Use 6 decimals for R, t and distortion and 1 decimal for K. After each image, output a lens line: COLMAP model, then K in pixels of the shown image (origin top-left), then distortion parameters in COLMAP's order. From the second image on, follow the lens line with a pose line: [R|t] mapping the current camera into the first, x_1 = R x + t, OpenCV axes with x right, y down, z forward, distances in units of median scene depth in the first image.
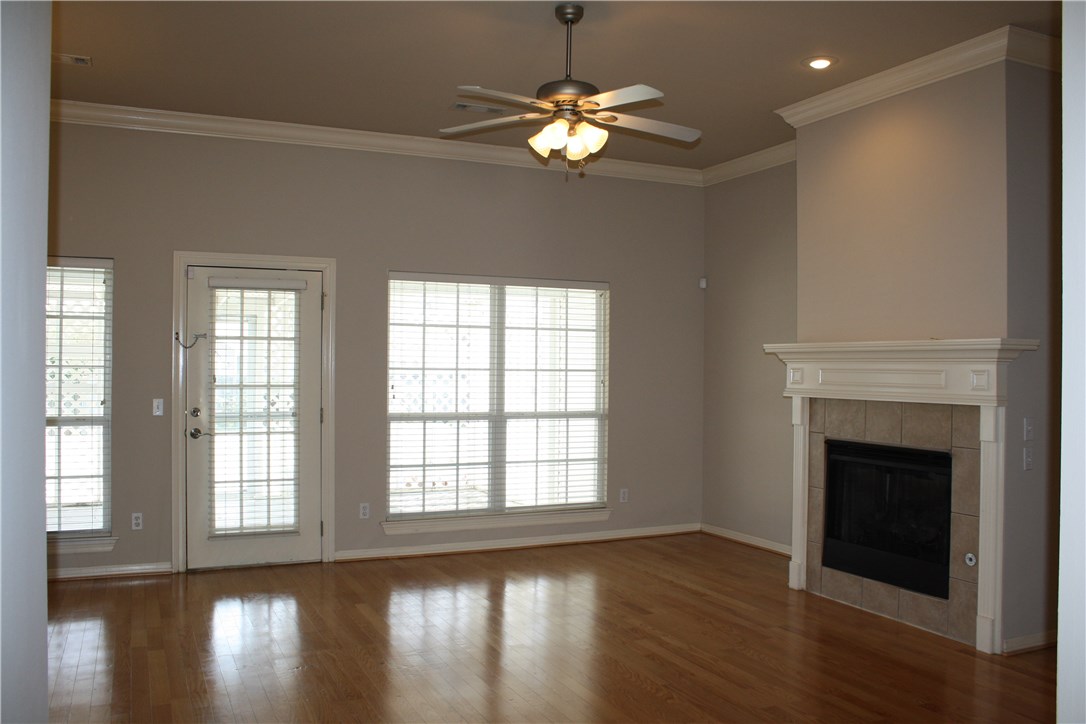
lens RADIAL K [[910.9, 0, 540.7], [0, 910.9, 361.5], [0, 0, 1]] dist [-0.166746, 0.144781]
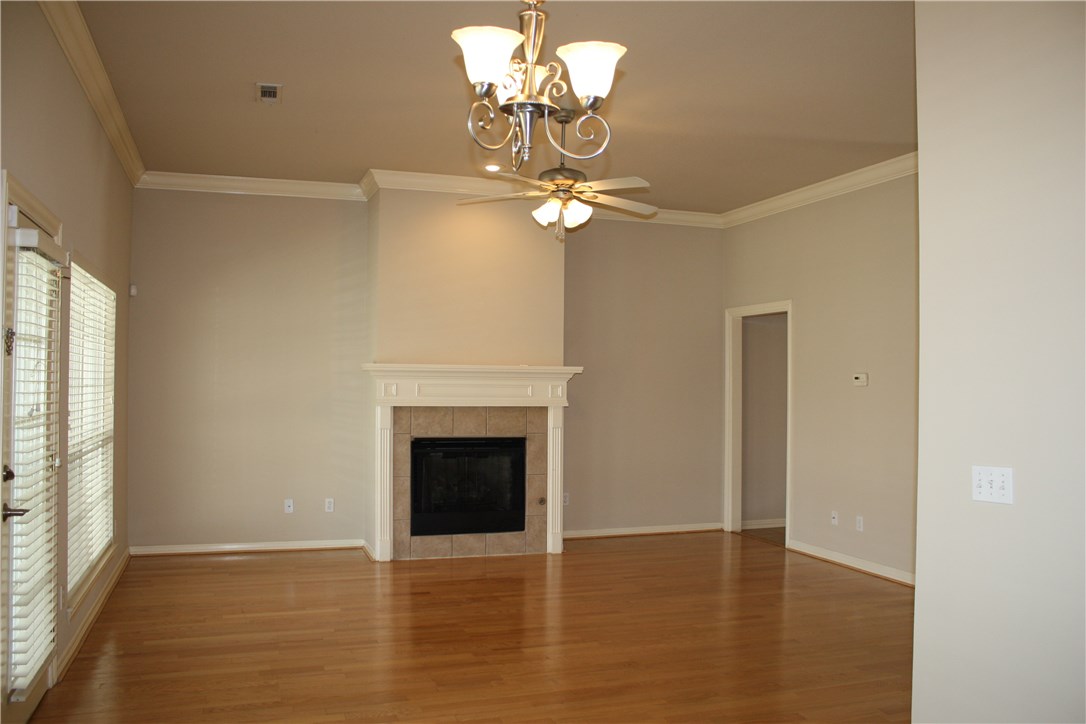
lens RADIAL K [[910.9, 0, 540.7], [0, 910.9, 361.5], [0, 0, 1]] dist [-0.166746, 0.144781]
pose [[0.096821, 0.019259, 0.995115, -1.057151], [-0.010778, 0.999774, -0.018300, -0.002598], [-0.995243, -0.008954, 0.097007, 0.745720]]
